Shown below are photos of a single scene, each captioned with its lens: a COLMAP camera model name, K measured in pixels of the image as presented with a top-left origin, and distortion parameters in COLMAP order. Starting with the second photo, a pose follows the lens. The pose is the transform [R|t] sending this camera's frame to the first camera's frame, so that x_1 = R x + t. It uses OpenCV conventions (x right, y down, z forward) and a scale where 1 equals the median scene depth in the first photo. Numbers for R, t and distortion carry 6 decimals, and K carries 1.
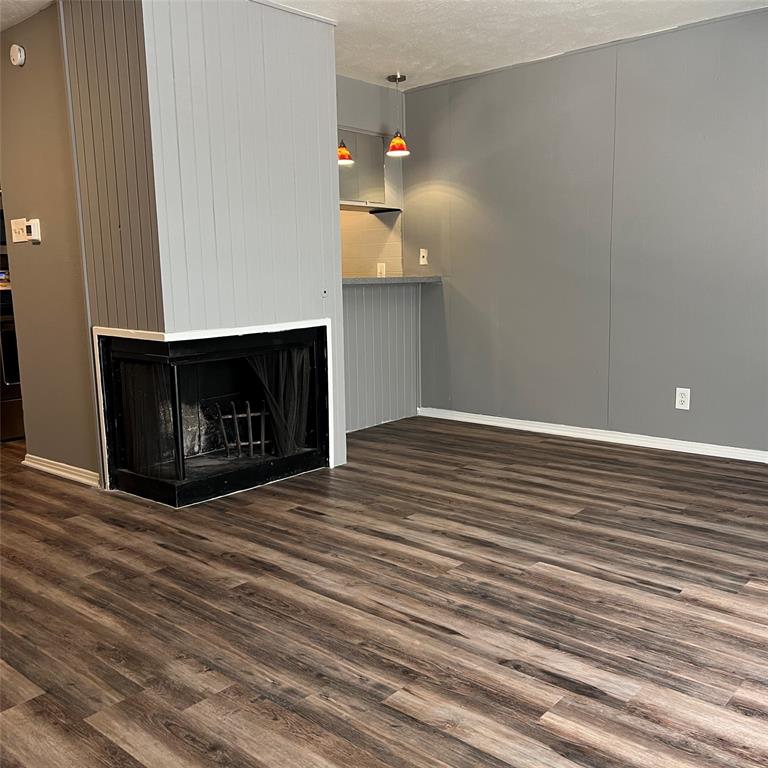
lens RADIAL K [[780.1, 0, 383.8], [0, 780.1, 383.6], [0, 0, 1]] dist [0.031939, 0.000000]
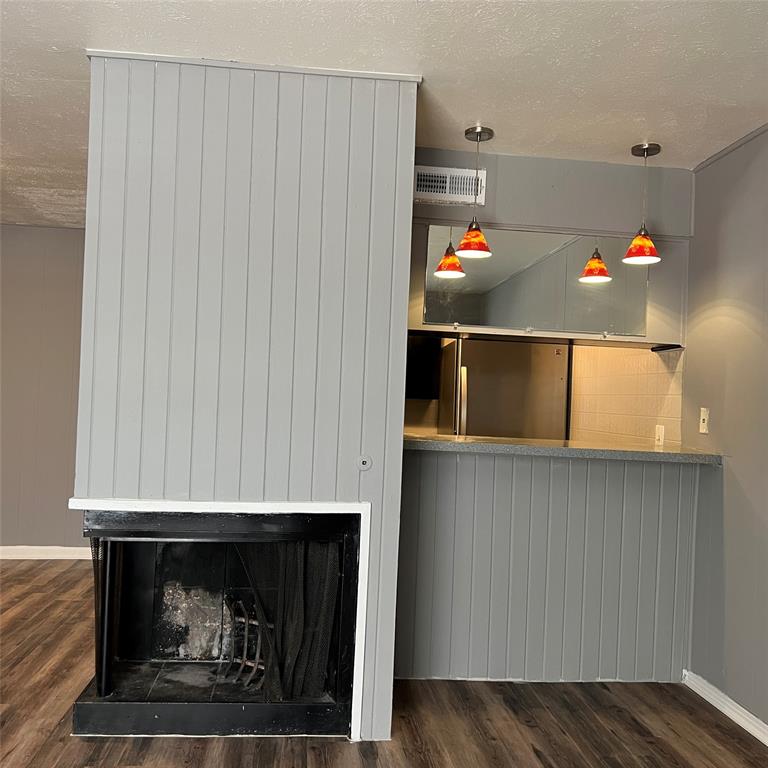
lens RADIAL K [[780.1, 0, 384.1], [0, 780.1, 386.8], [0, 0, 1]] dist [0.031939, 0.000000]
pose [[0.727485, 0.037512, -0.685097, 0.378972], [-0.154102, 0.981927, -0.109872, -0.107992], [0.668594, 0.185506, 0.720118, 0.504267]]
